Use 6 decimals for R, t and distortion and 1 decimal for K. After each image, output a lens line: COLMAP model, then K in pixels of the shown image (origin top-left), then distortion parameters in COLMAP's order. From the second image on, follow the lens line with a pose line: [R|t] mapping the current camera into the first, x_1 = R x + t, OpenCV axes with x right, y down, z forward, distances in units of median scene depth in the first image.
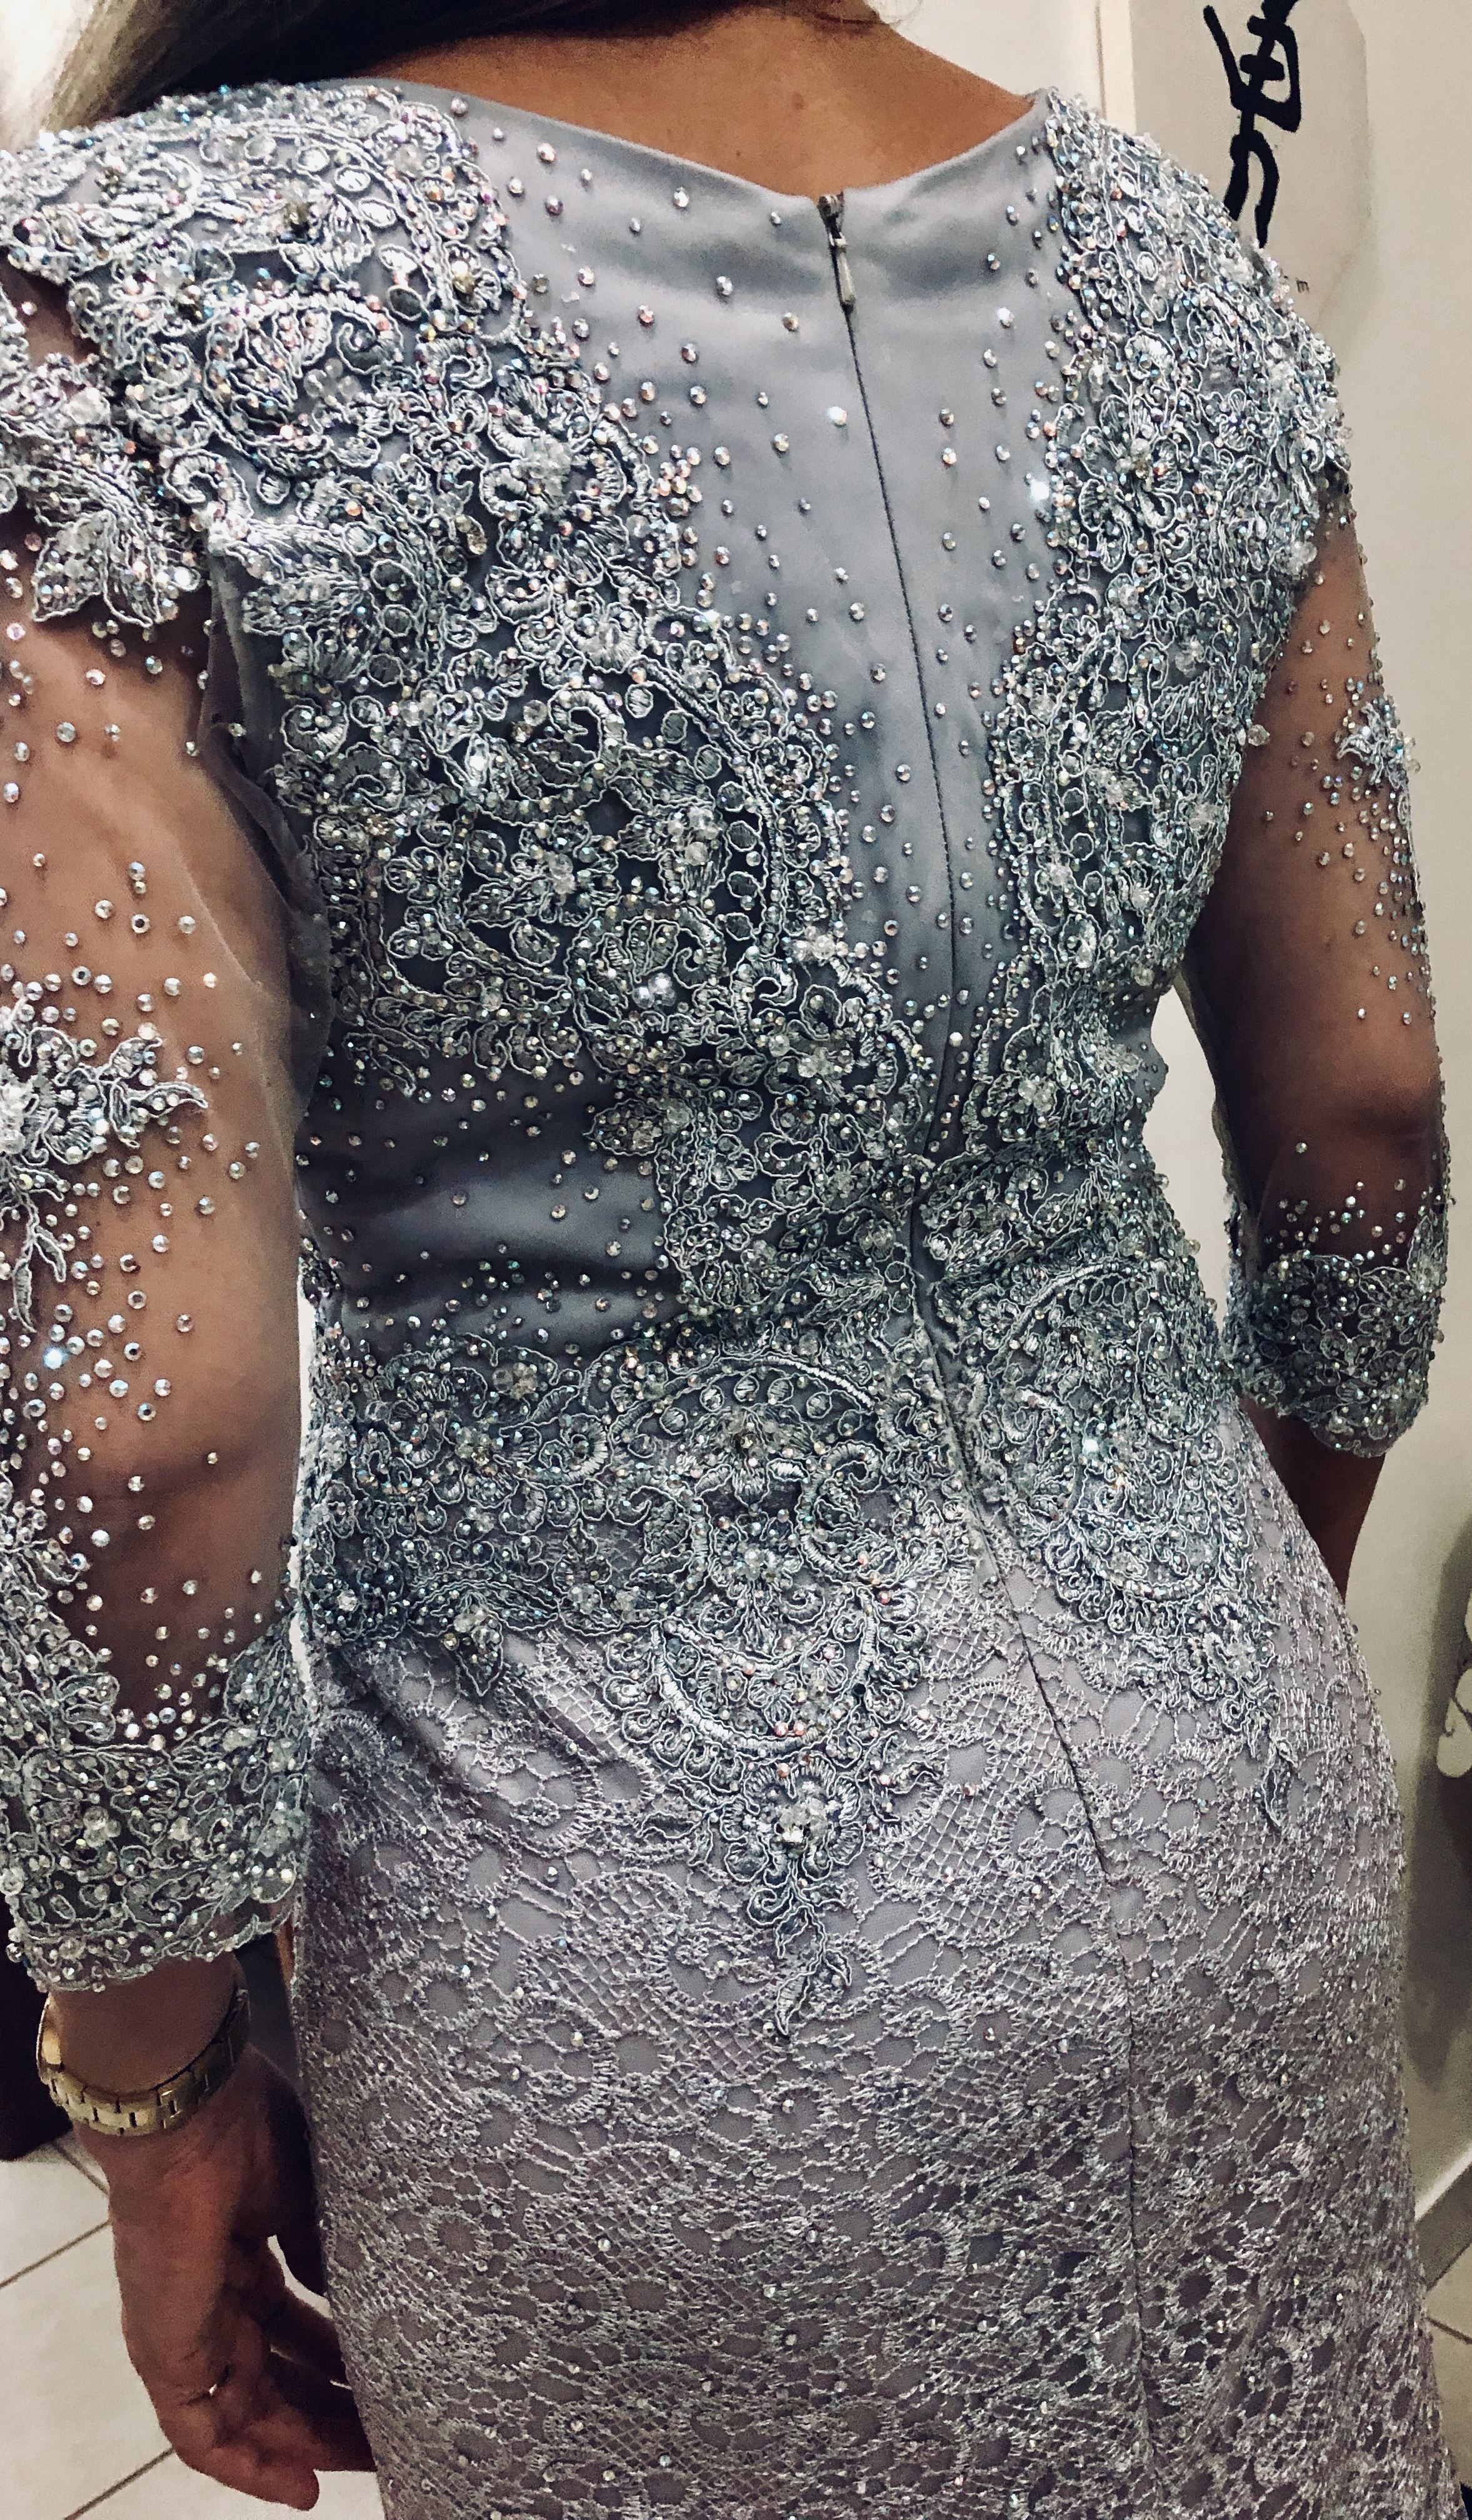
lens RADIAL K [[2497.4, 0, 736.0], [0, 2497.4, 1260.0], [0, 0, 1]] dist [-0.009846, 0.007611]
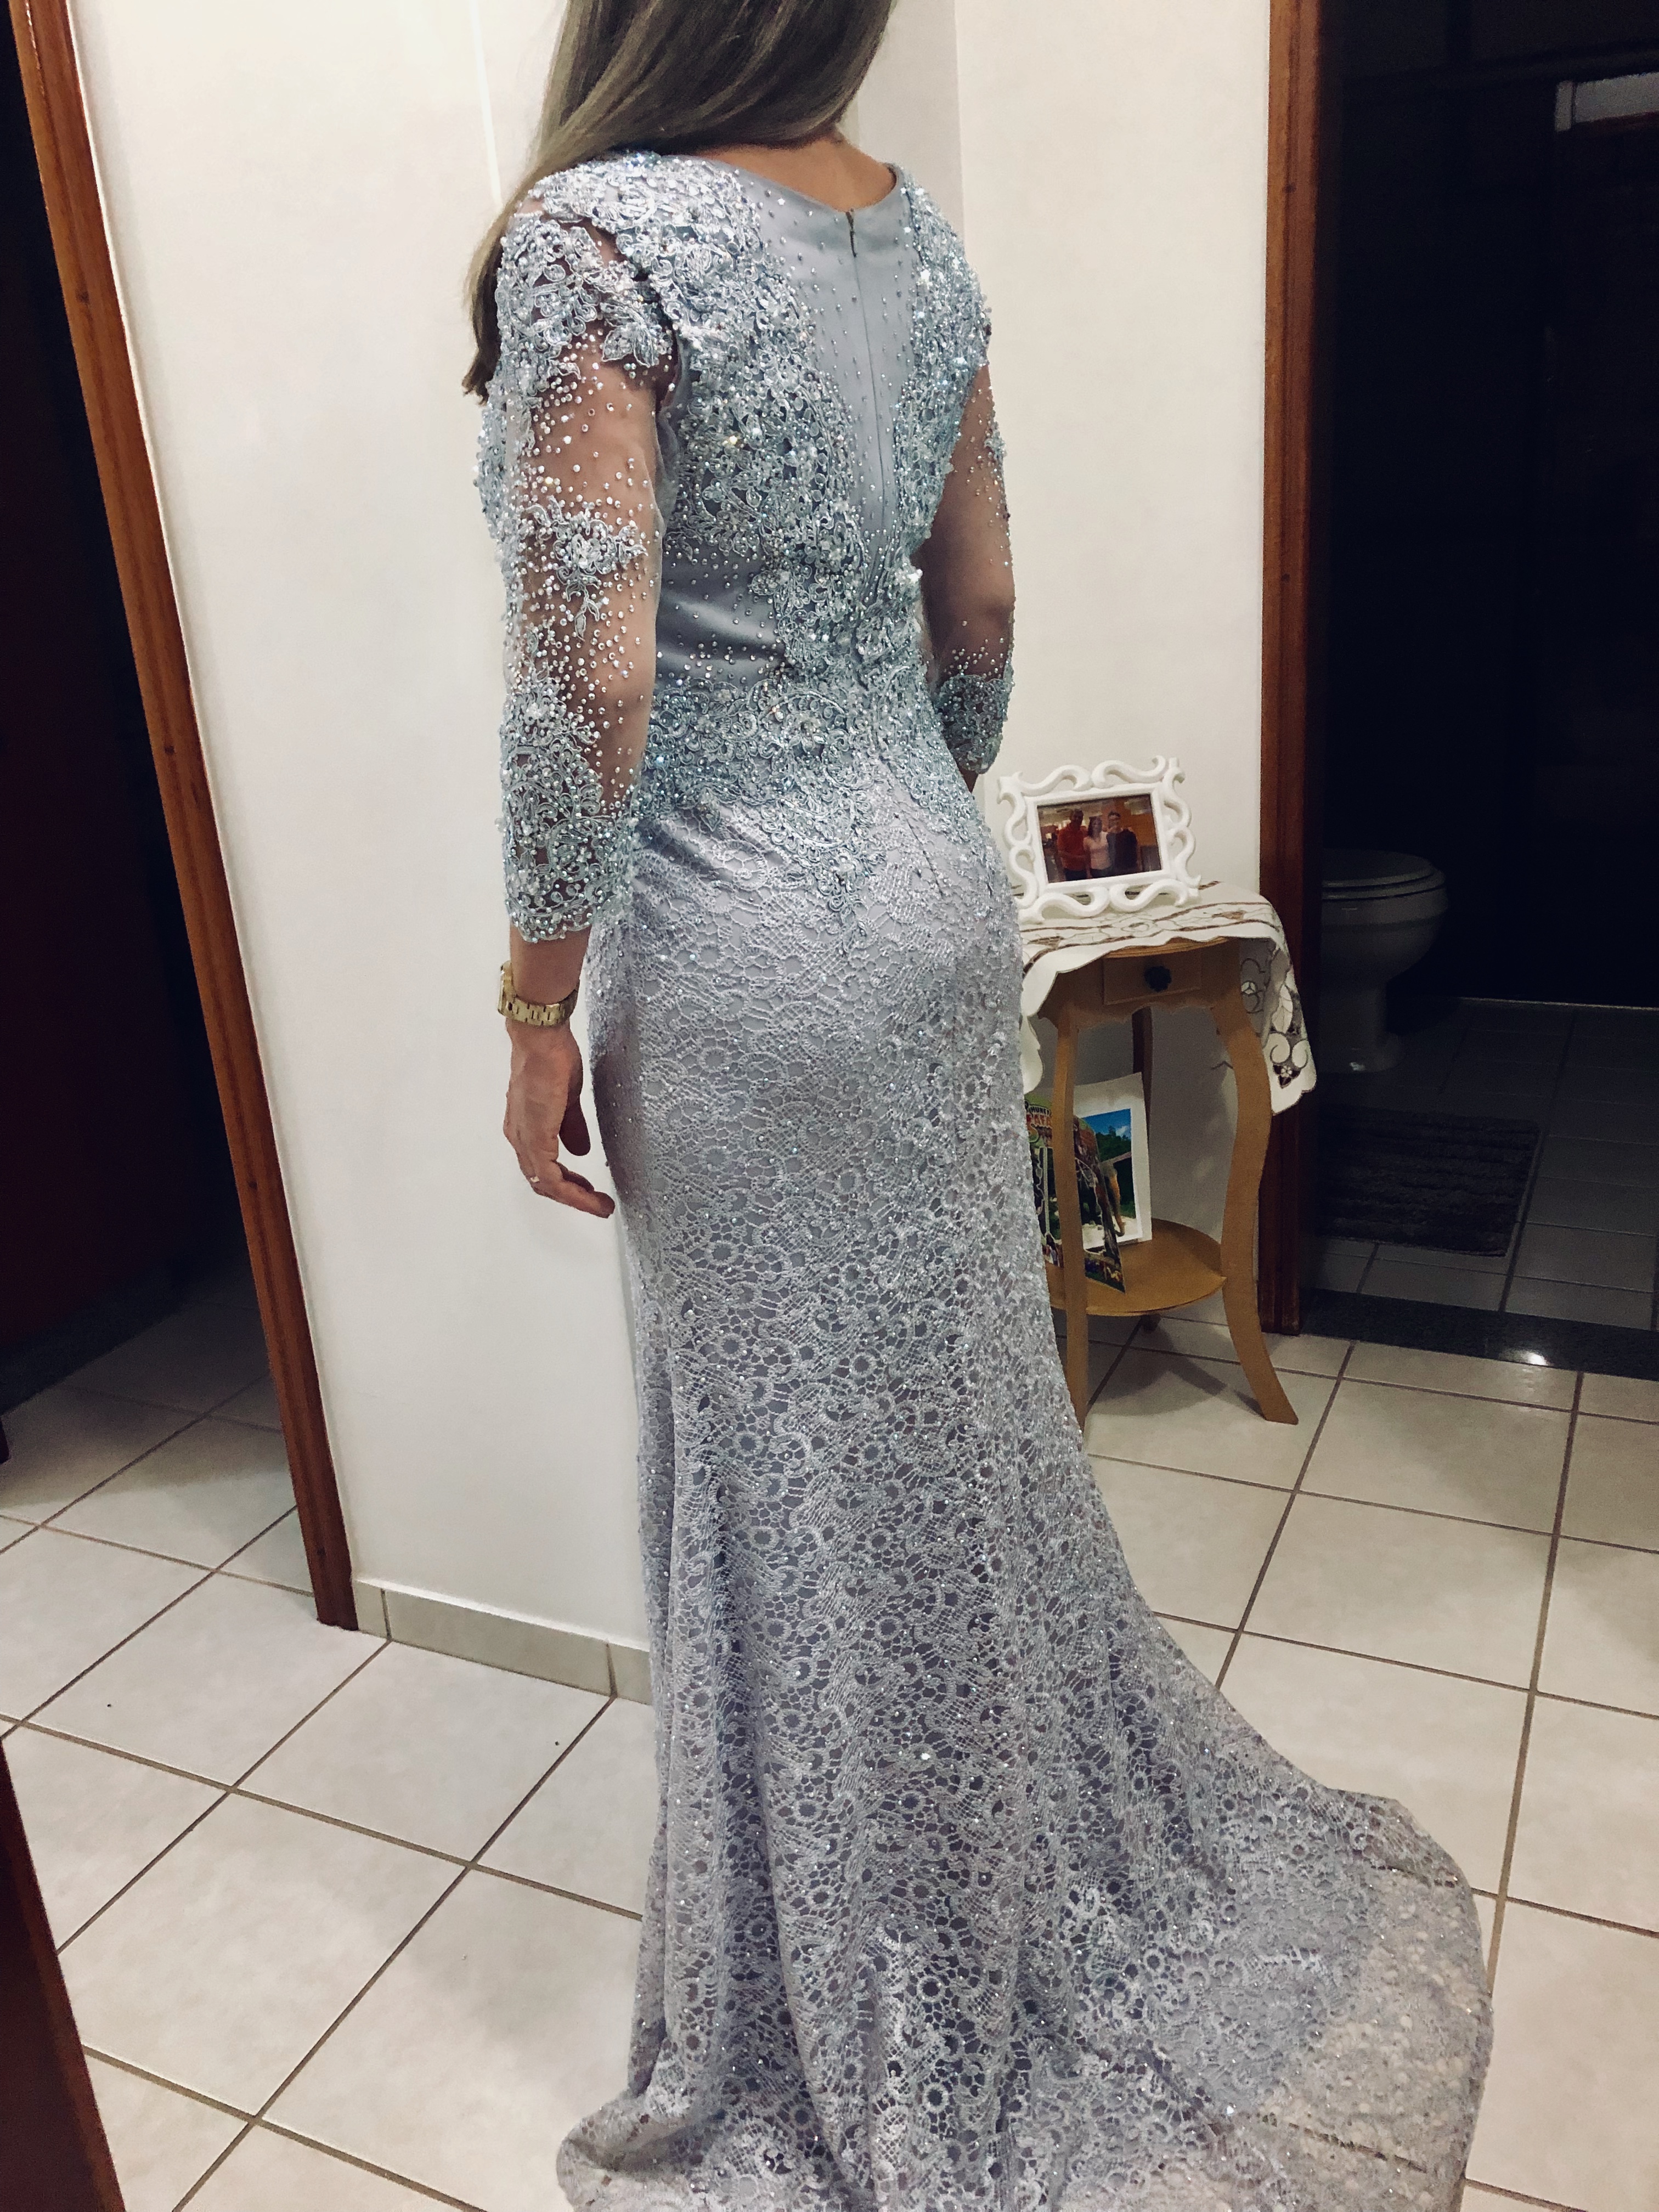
lens RADIAL K [[1834.8, 0, 829.5], [0, 1834.8, 1106.0], [0, 0, 1]] dist [-0.004128, -0.001158]
pose [[0.957323, -0.068076, 0.280889, -0.617789], [0.038146, 0.993123, 0.110683, 0.314775], [-0.286493, -0.095245, 0.953336, -0.980856]]
